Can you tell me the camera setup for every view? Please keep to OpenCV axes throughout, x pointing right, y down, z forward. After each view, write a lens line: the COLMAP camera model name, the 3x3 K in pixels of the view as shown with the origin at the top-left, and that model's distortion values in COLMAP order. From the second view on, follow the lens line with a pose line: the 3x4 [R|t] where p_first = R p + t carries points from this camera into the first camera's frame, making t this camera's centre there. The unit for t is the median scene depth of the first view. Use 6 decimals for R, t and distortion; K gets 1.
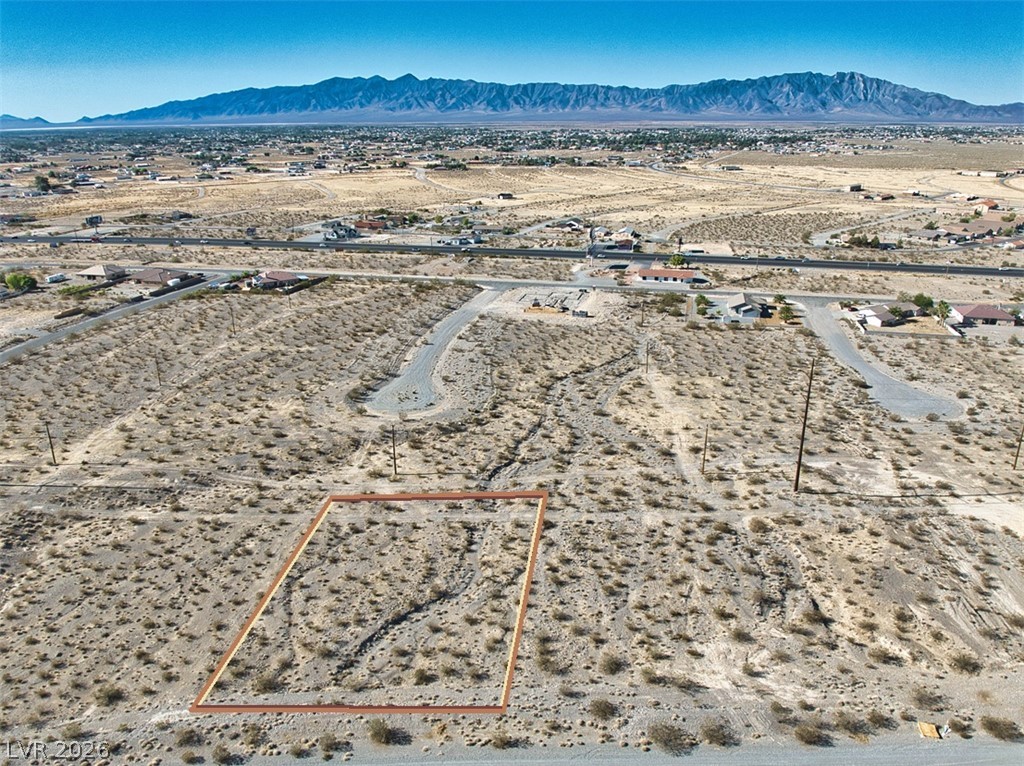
lens RADIAL K [[729.6, 0, 511.8], [0, 729.6, 388.6], [0, 0, 1]] dist [-0.060101, 0.006434]
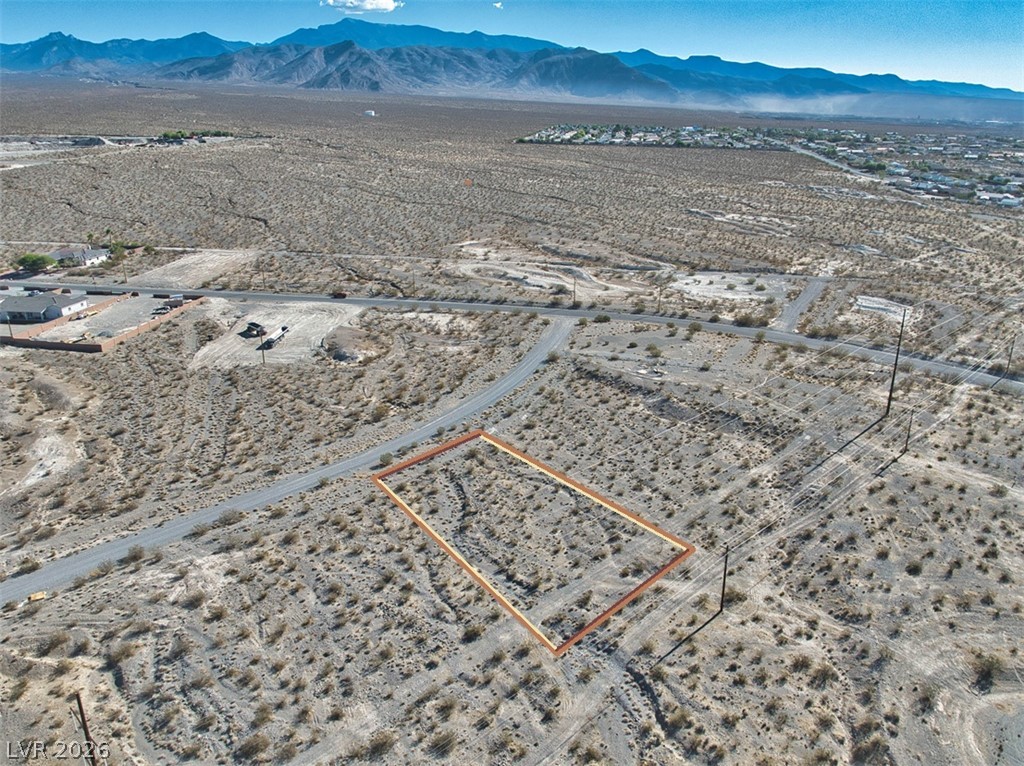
lens RADIAL K [[729.6, 0, 514.6], [0, 729.6, 387.7], [0, 0, 1]] dist [-0.060101, 0.006434]
pose [[-0.712624, 0.250748, -0.655204, 0.434870], [-0.234880, 0.794767, 0.559622, -0.446351], [0.661059, 0.552694, -0.507474, 1.217684]]
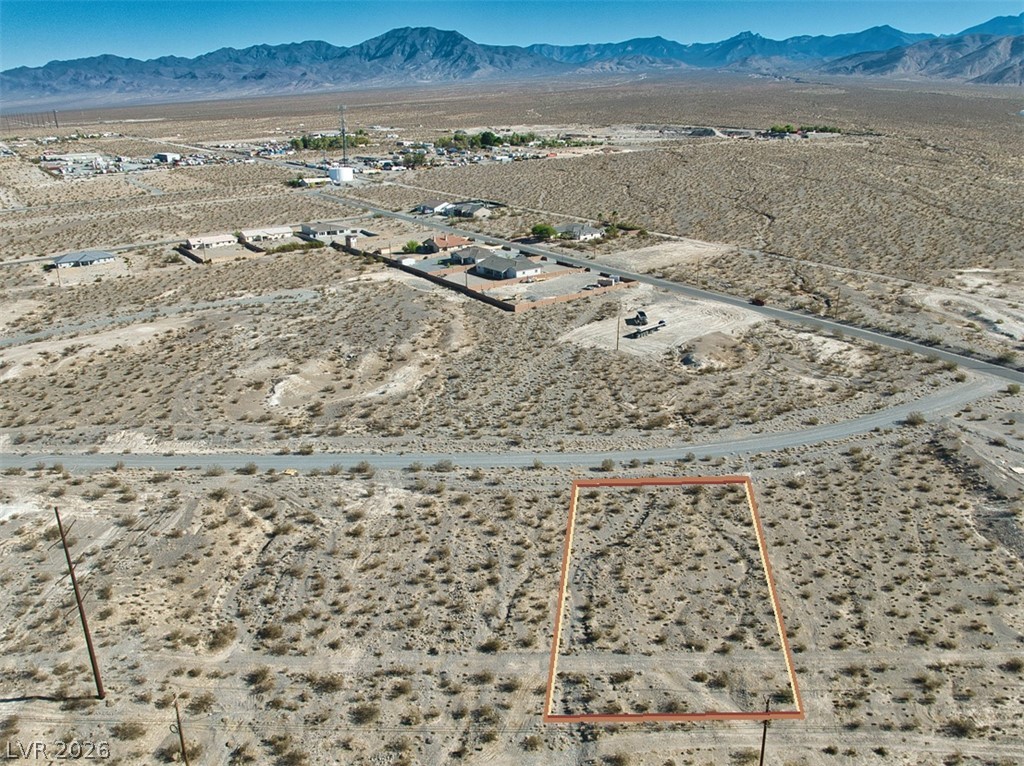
lens RADIAL K [[729.6, 0, 514.4], [0, 729.6, 381.6], [0, 0, 1]] dist [-0.060101, 0.006434]
pose [[-0.999808, 0.012618, 0.015021, 0.008151], [0.019321, 0.765880, 0.642693, -0.489014], [-0.003395, 0.642860, -0.765976, 1.336078]]
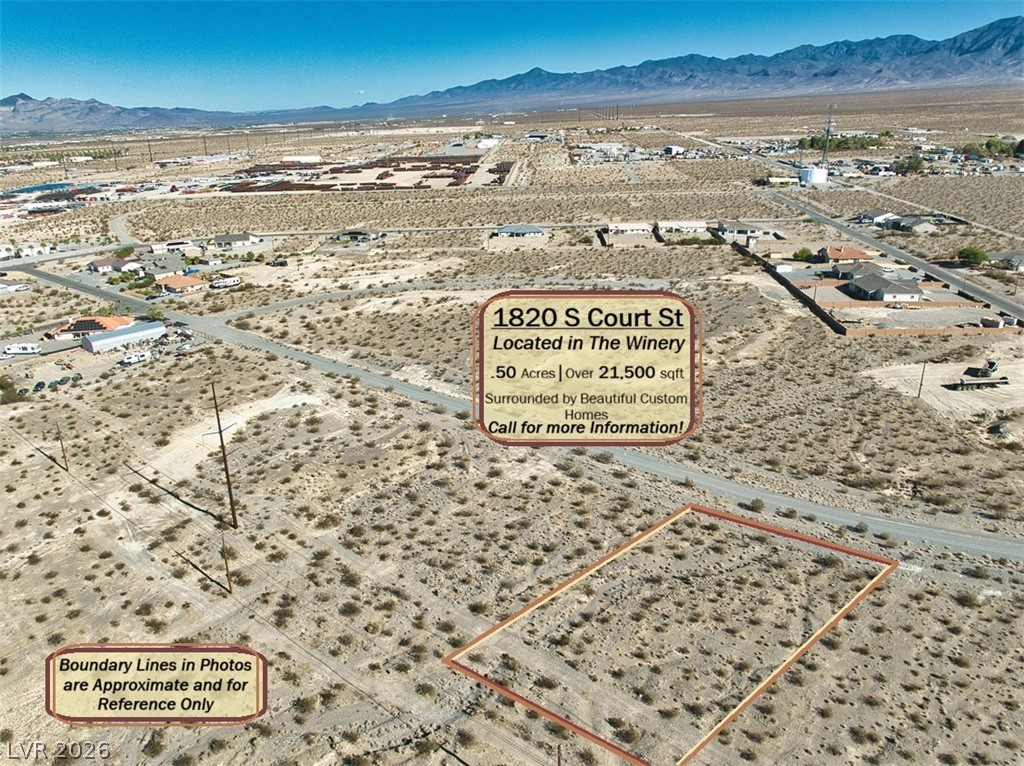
lens RADIAL K [[729.6, 0, 515.5], [0, 729.6, 382.8], [0, 0, 1]] dist [-0.060101, 0.006434]
pose [[-0.770369, -0.199281, 0.605656, -0.408256], [0.235948, 0.793366, 0.561159, -0.443609], [-0.592335, 0.575203, -0.564164, 1.230133]]
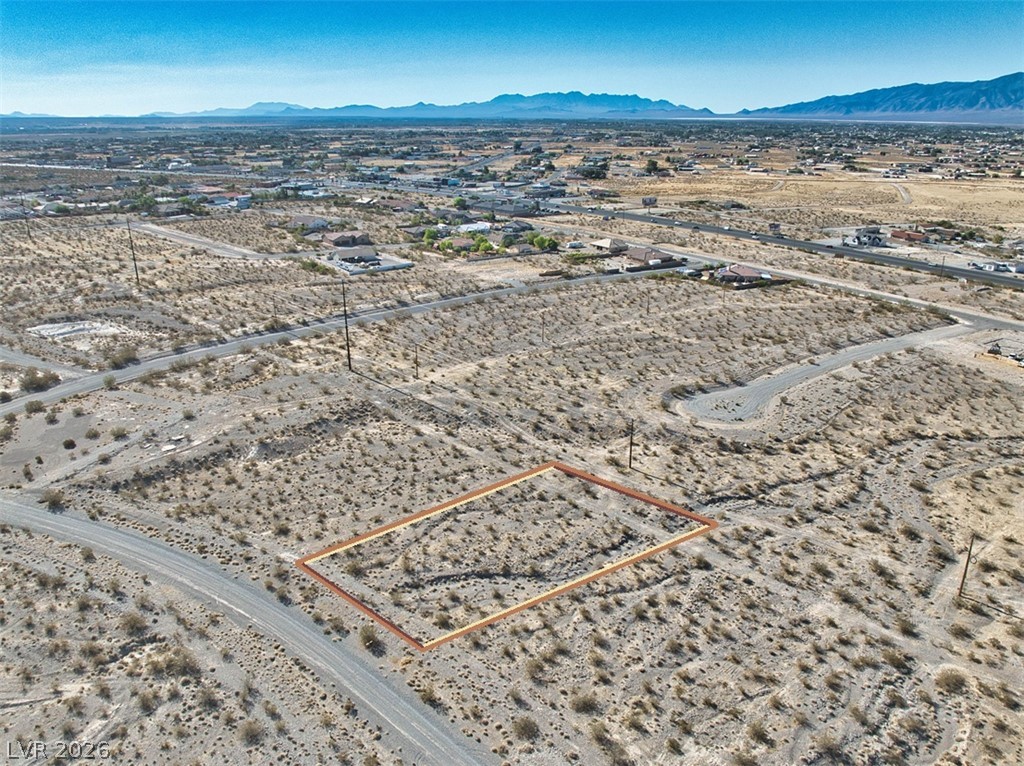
lens RADIAL K [[729.6, 0, 509.3], [0, 729.6, 383.3], [0, 0, 1]] dist [-0.060101, 0.006434]
pose [[0.705895, 0.241826, -0.665757, 0.404301], [-0.242088, 0.965682, 0.094085, -0.055081], [0.665662, 0.094758, 0.740213, 0.143072]]
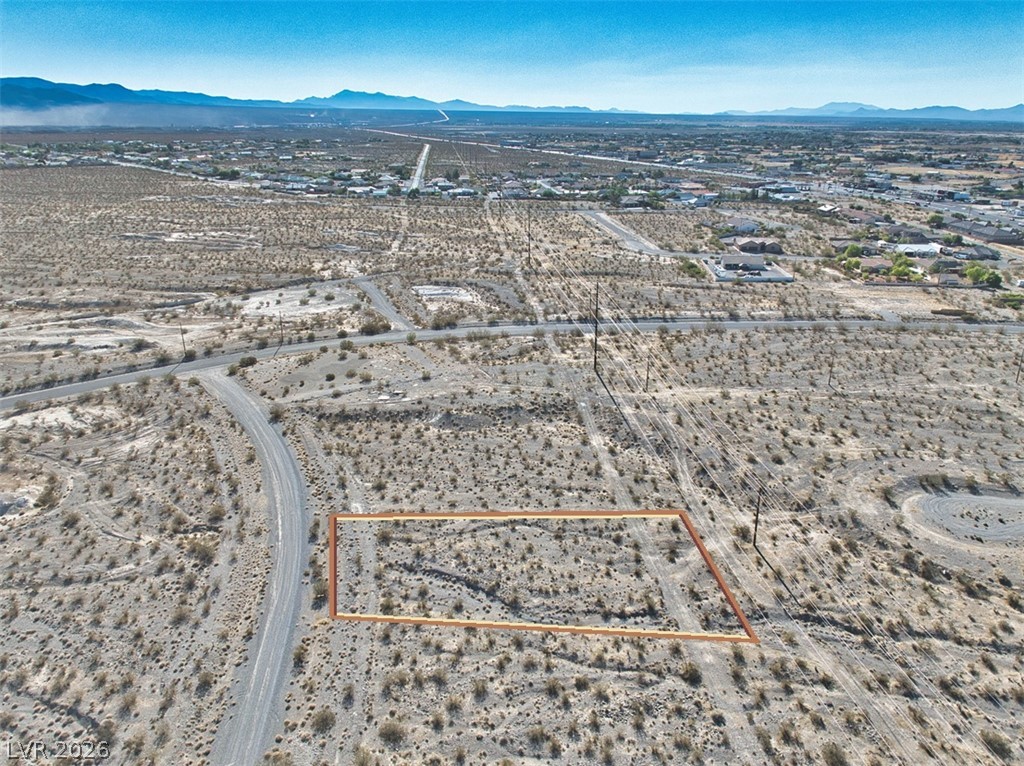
lens RADIAL K [[729.6, 0, 510.2], [0, 729.6, 377.4], [0, 0, 1]] dist [-0.060101, 0.006434]
pose [[0.099750, 0.329976, -0.938704, 0.578484], [-0.333868, 0.899815, 0.280828, -0.213444], [0.937327, 0.285391, 0.199925, 0.572673]]
